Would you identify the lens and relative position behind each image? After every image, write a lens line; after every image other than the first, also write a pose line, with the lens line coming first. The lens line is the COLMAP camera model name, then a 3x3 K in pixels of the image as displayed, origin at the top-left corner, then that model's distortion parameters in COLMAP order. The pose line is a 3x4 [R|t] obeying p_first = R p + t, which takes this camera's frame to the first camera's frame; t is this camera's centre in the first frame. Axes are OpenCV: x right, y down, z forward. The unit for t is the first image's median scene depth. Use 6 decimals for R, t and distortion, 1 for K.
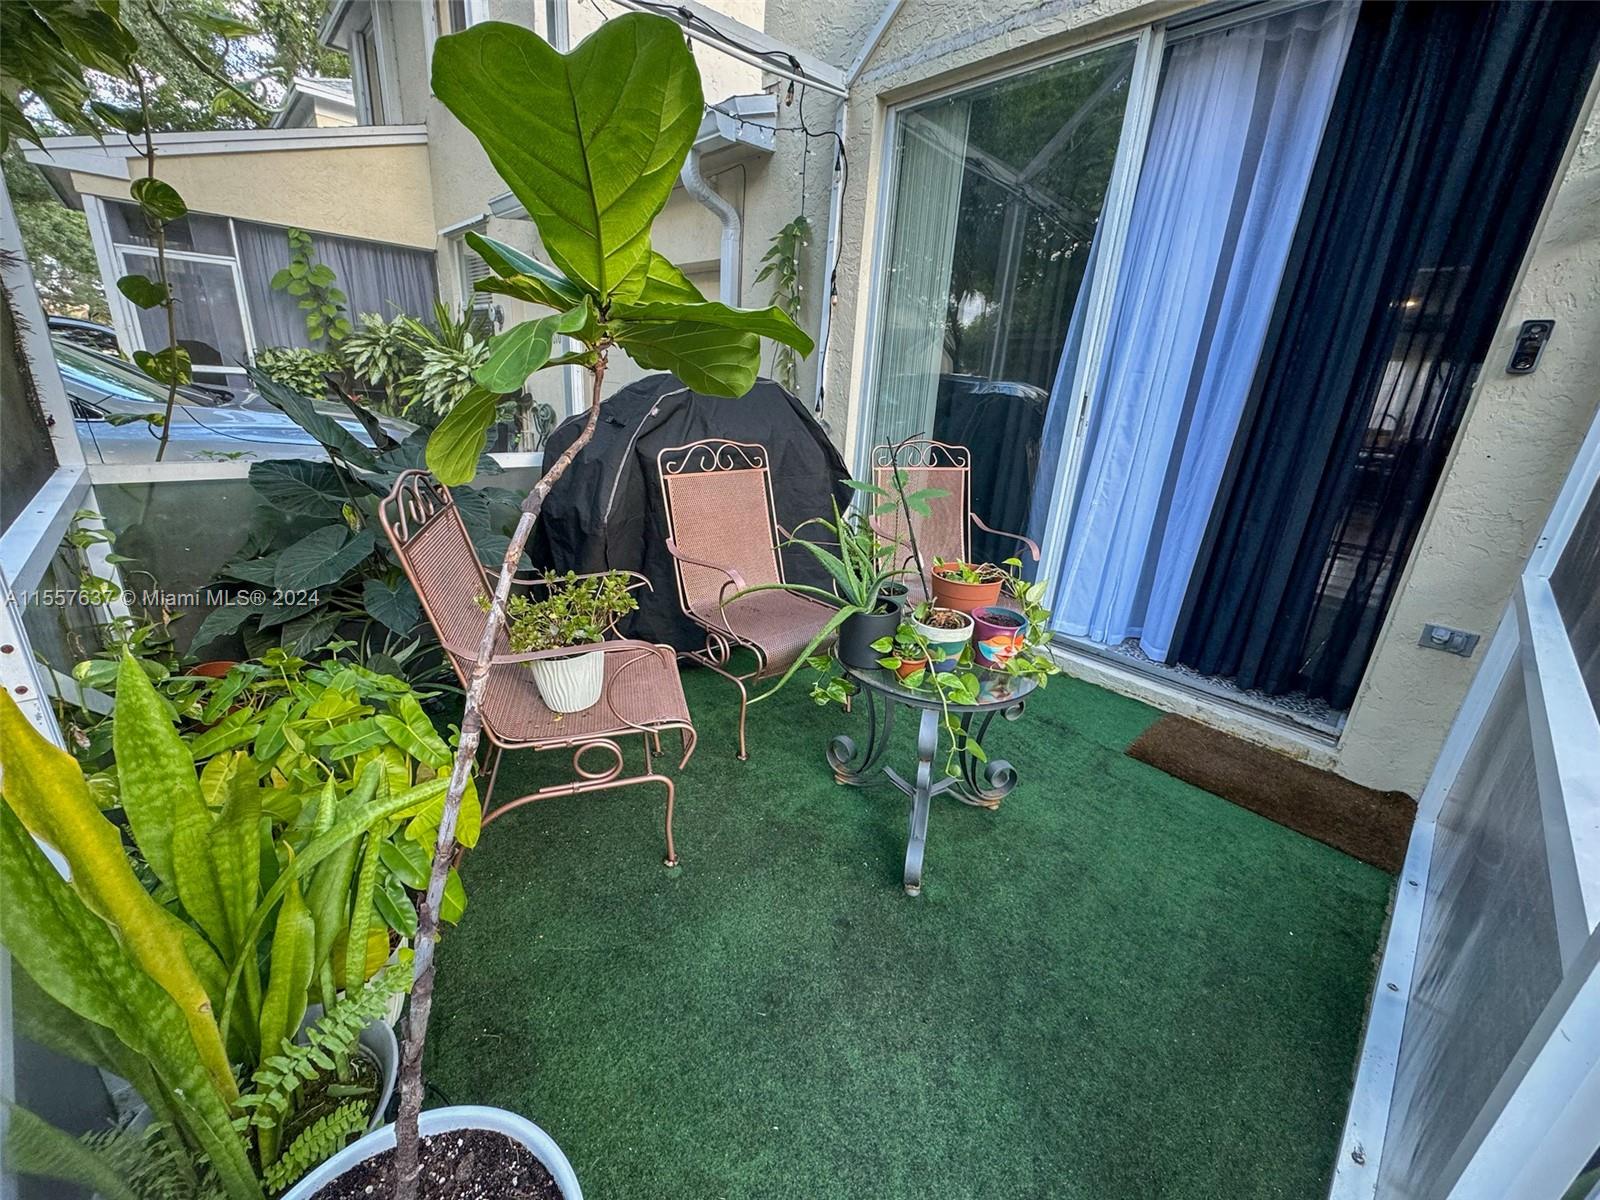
lens RADIAL K [[640.2, 0, 801.8], [0, 640.2, 601.1], [0, 0, 1]] dist [0.002723, 0.000167]
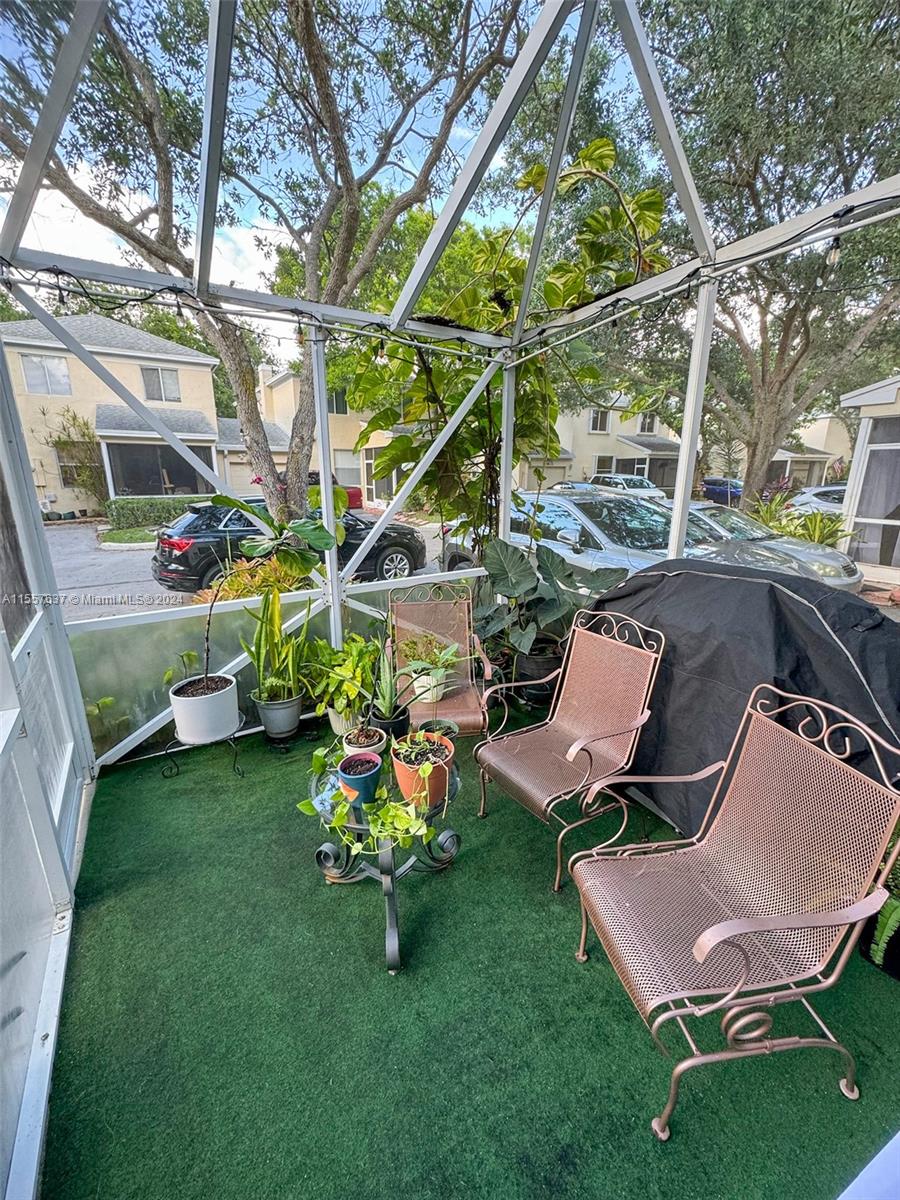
lens RADIAL K [[480.2, 0, 451.0], [0, 480.2, 601.8], [0, 0, 1]] dist [0.002723, 0.000167]
pose [[-0.189834, 0.190580, -0.963142, 0.779734], [-0.335935, 0.909163, 0.246111, -0.386753], [0.922556, 0.370274, -0.108568, 0.794539]]
